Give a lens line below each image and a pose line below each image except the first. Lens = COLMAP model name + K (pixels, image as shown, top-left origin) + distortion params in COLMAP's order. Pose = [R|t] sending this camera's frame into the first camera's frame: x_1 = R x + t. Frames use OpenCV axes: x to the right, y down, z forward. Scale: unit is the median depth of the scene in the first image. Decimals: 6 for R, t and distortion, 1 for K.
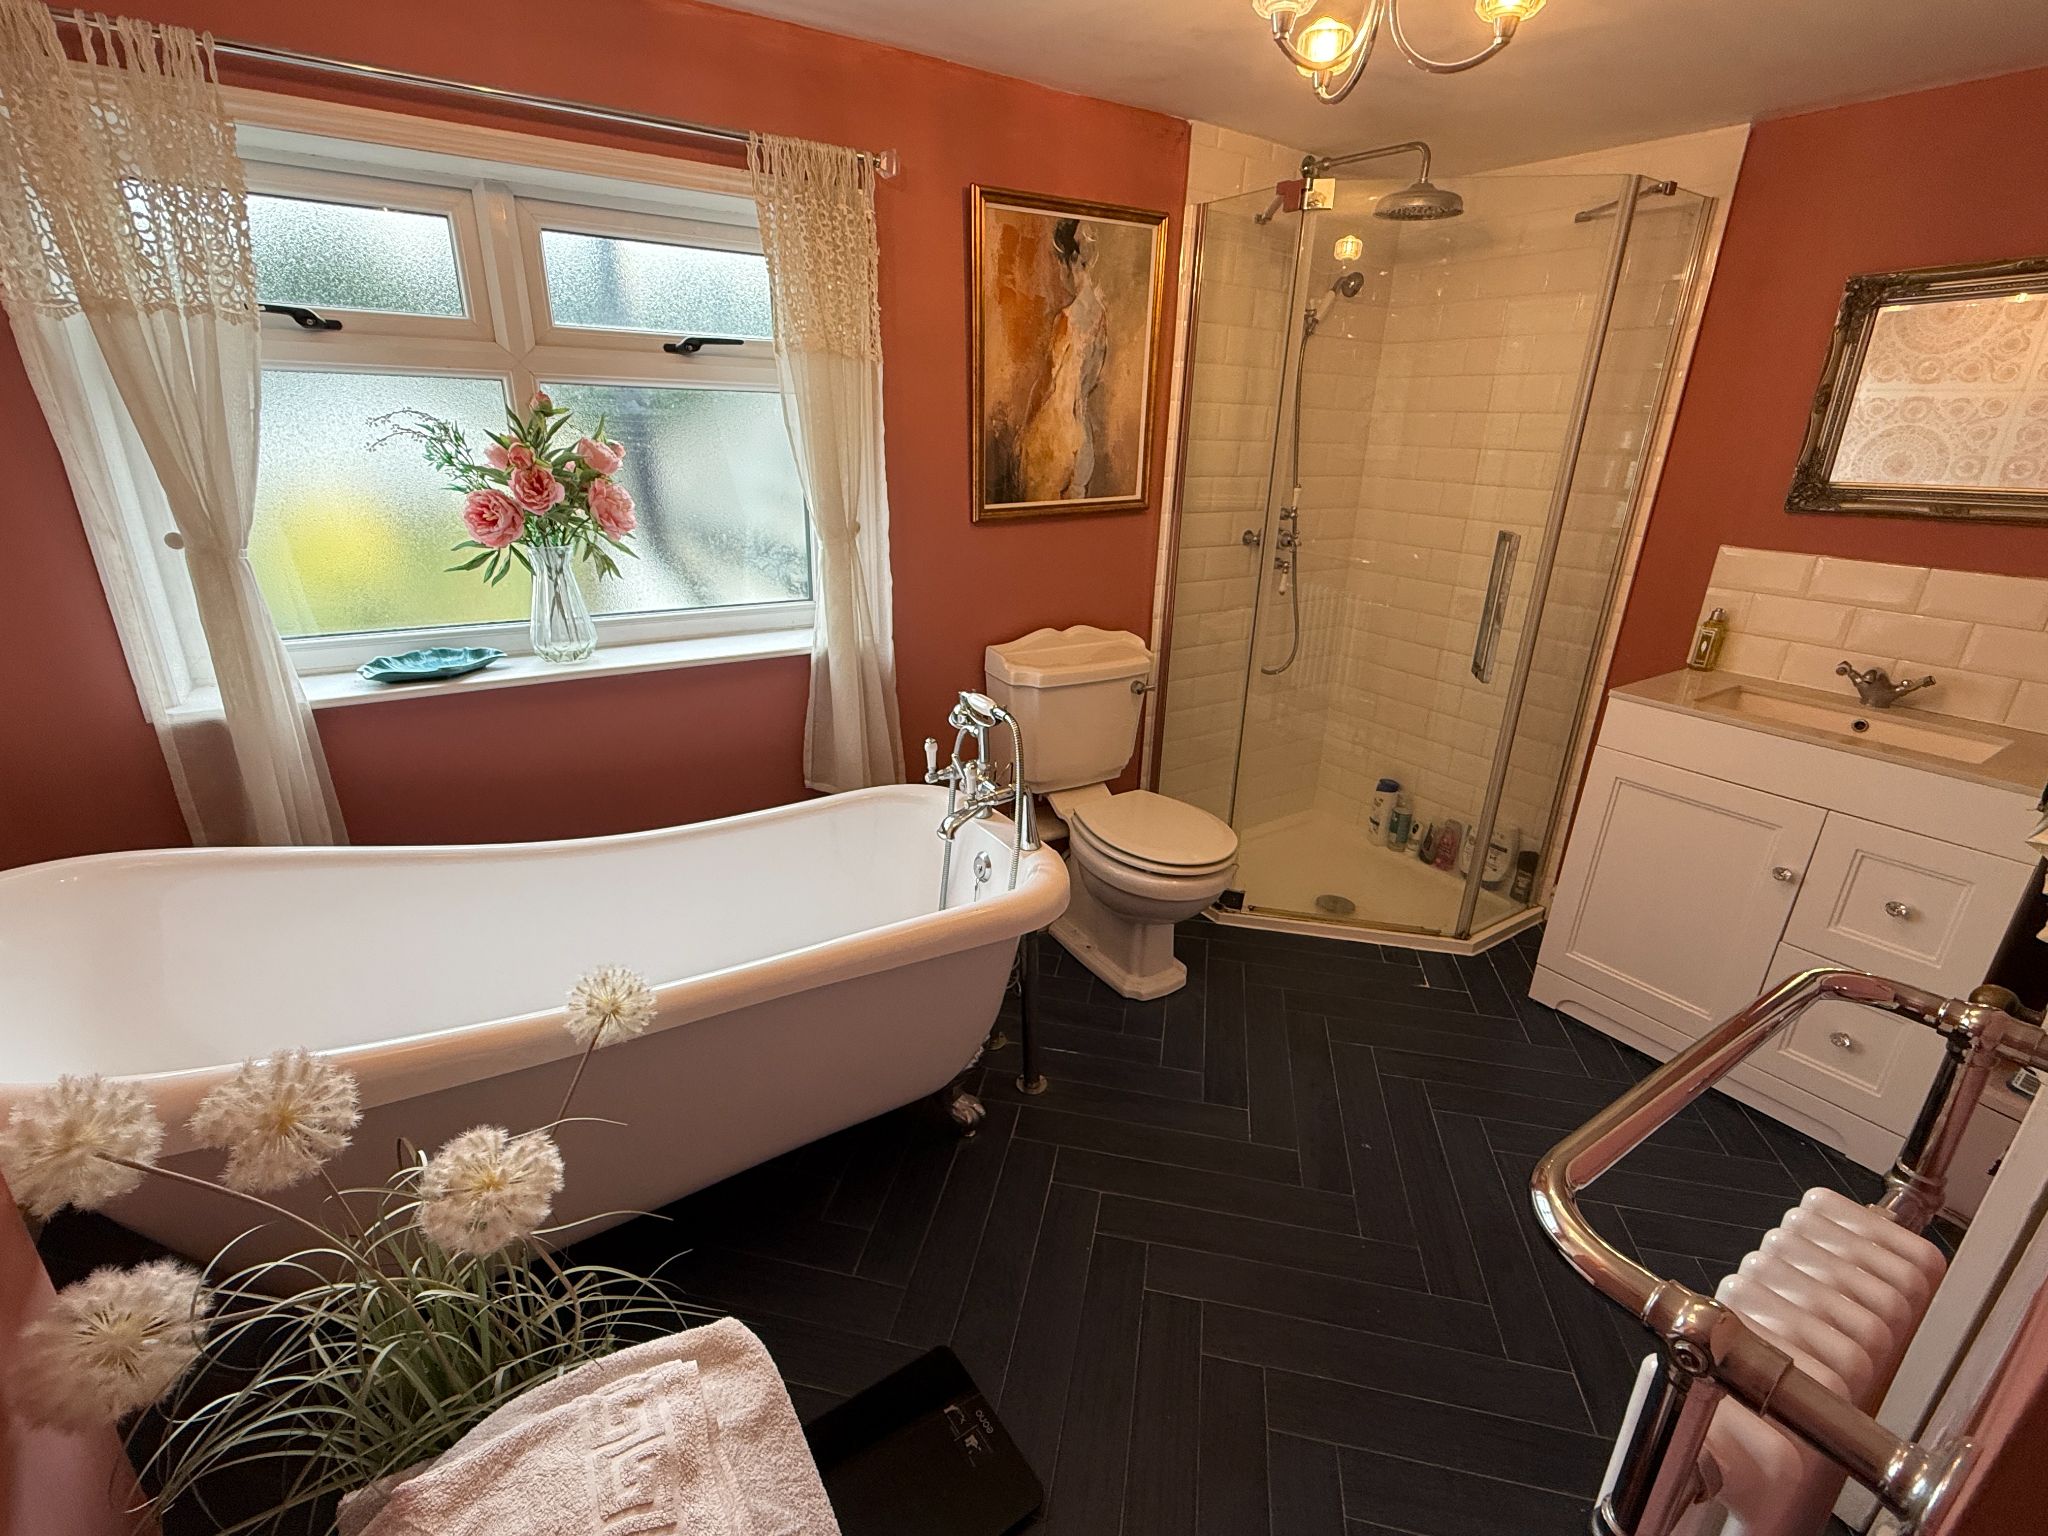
lens RADIAL K [[903.2, 0, 1015.6], [0, 903.2, 765.4], [0, 0, 1]] dist [-0.003875, -0.000817]
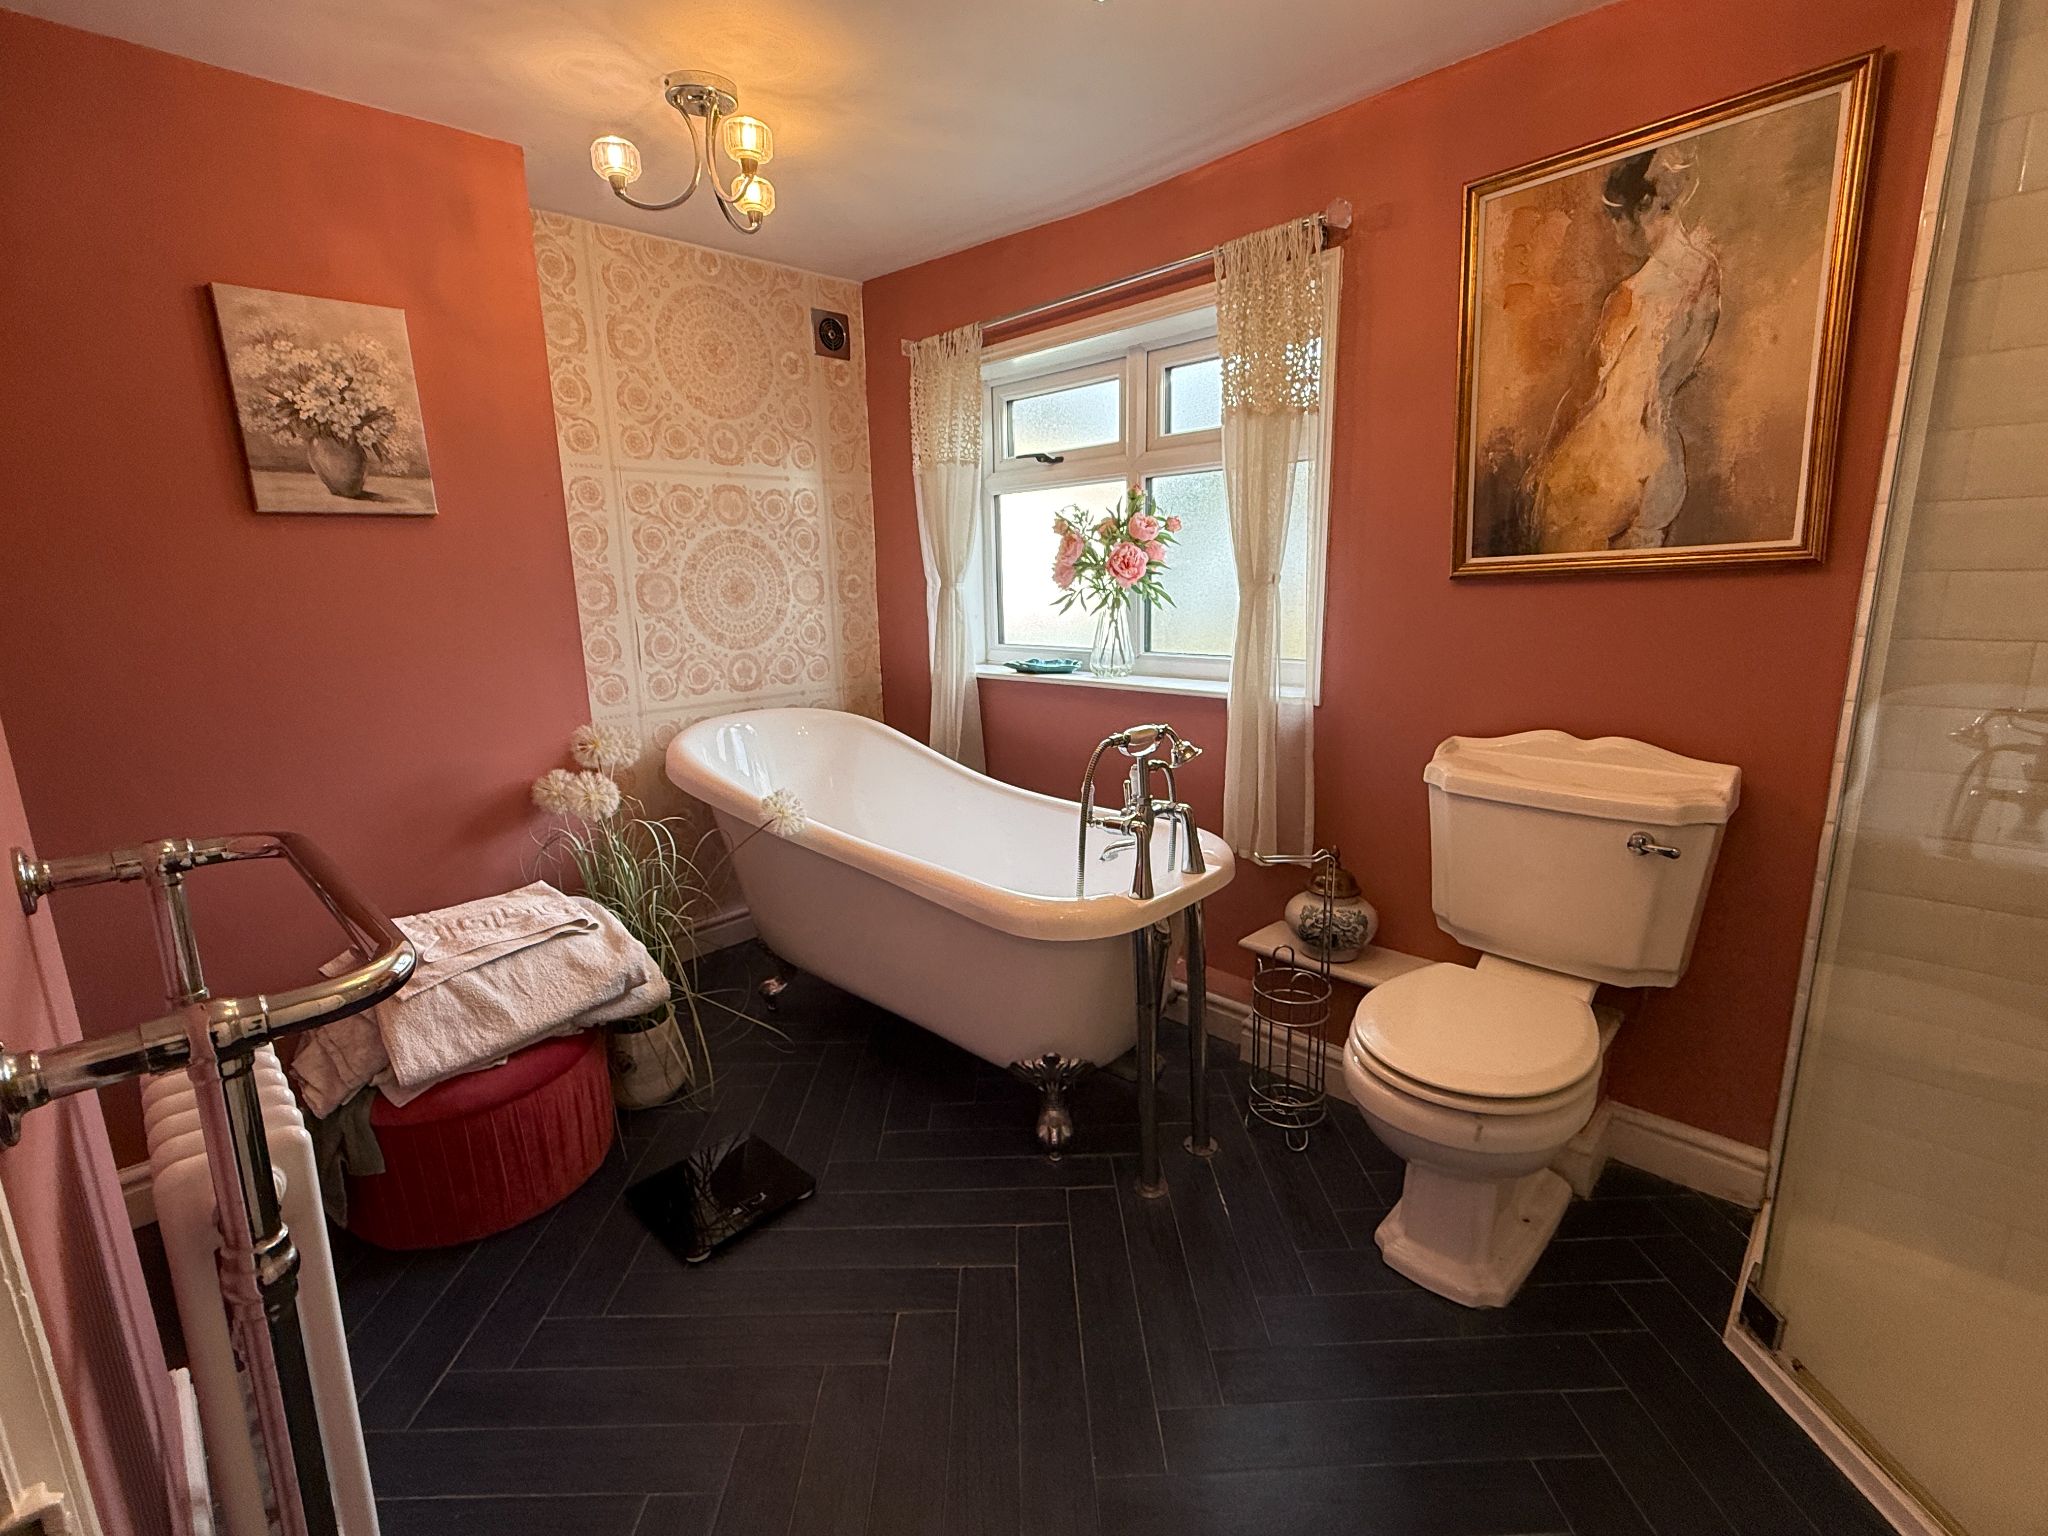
lens RADIAL K [[903.2, 0, 1016.5], [0, 903.2, 756.3], [0, 0, 1]] dist [-0.003875, -0.000817]
pose [[0.212948, 0.169987, -0.962163, 0.675210], [-0.303590, 0.947519, 0.100208, -0.081319], [0.928701, 0.270764, 0.253379, 0.474693]]
